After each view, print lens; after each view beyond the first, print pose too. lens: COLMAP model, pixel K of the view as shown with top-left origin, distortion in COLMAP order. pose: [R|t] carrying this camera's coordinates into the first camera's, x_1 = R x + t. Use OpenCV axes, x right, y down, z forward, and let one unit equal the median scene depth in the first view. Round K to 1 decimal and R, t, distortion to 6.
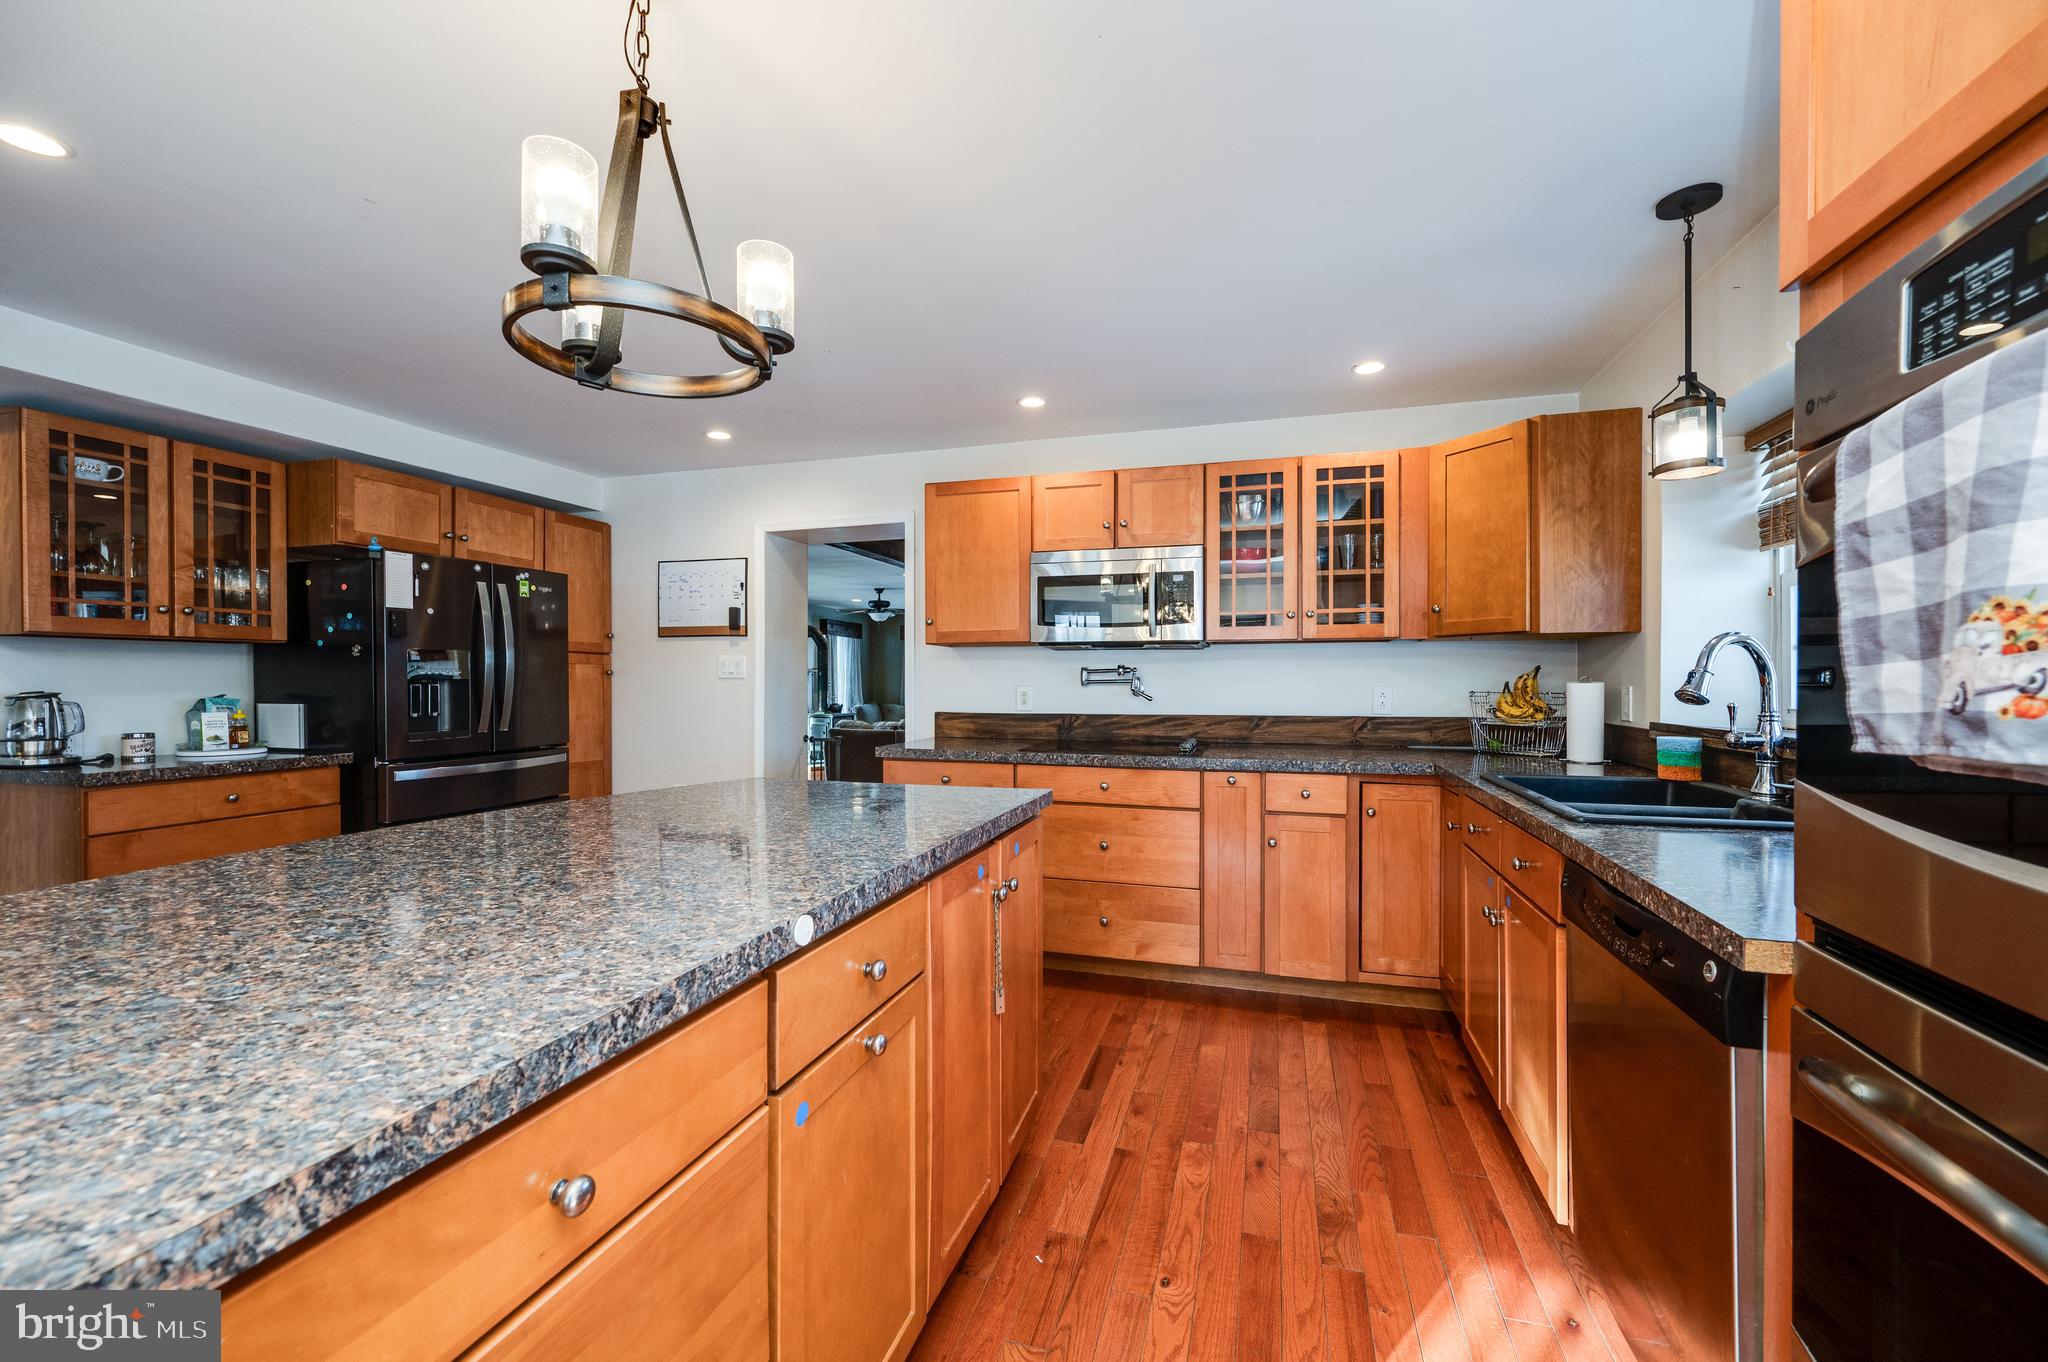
lens RADIAL K [[806.0, 0, 1024.0], [0, 806.0, 681.0], [0, 0, 1]] dist [-0.000050, 0.000268]
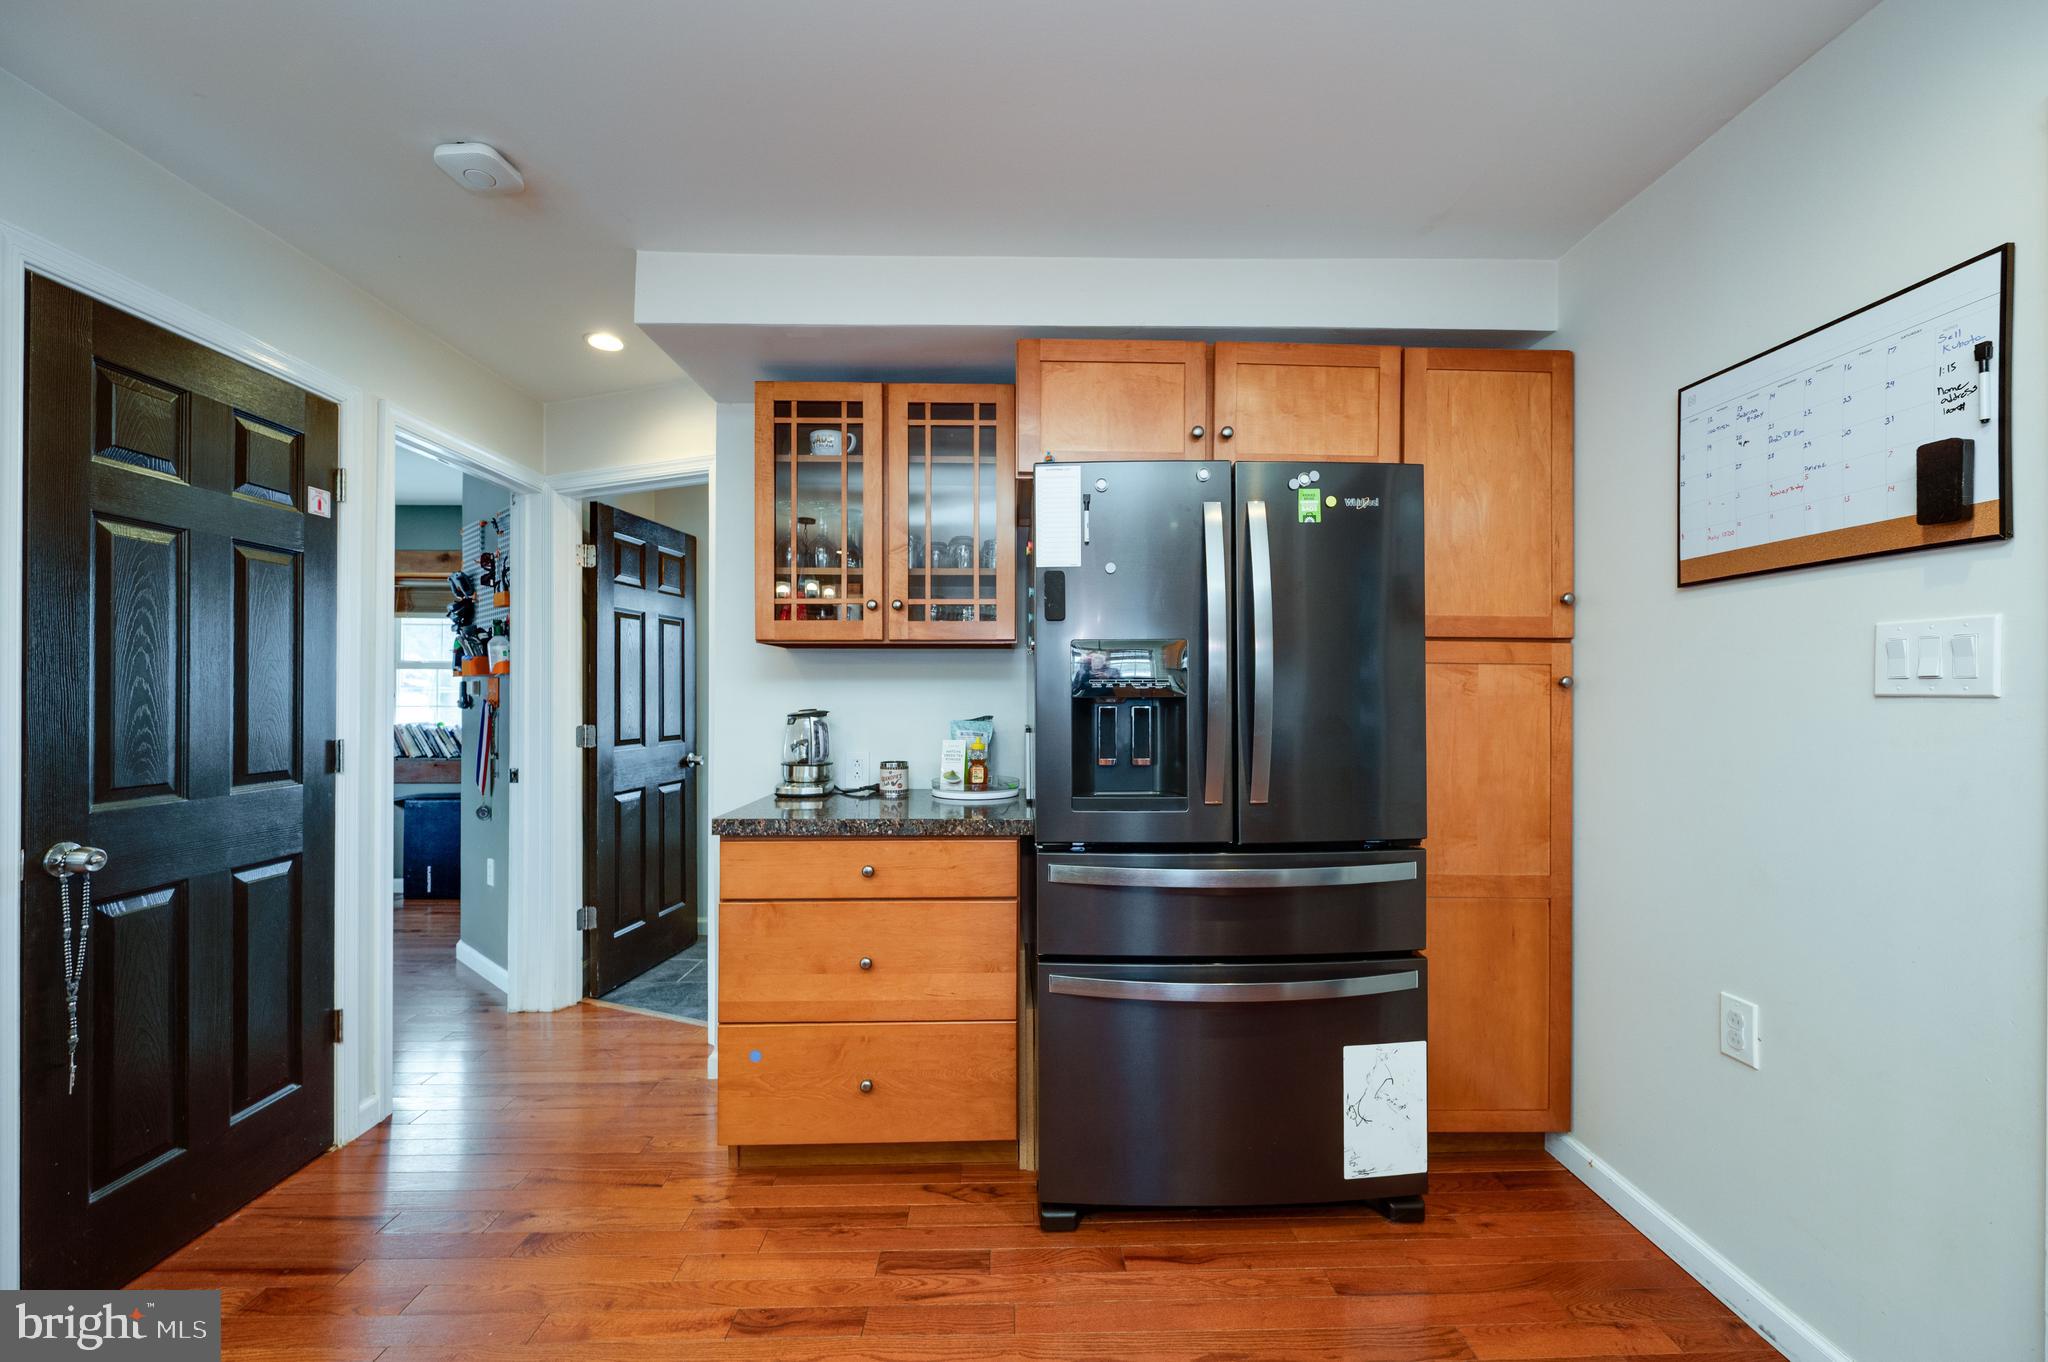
lens RADIAL K [[805.8, 0, 1037.3], [0, 805.8, 687.3], [0, 0, 1]] dist [-0.020831, 0.007188]
pose [[0.309703, -0.004131, -0.950824, -0.220062], [-0.002773, 0.999982, -0.005248, -0.004996], [0.950829, 0.004262, 0.309686, 0.694025]]
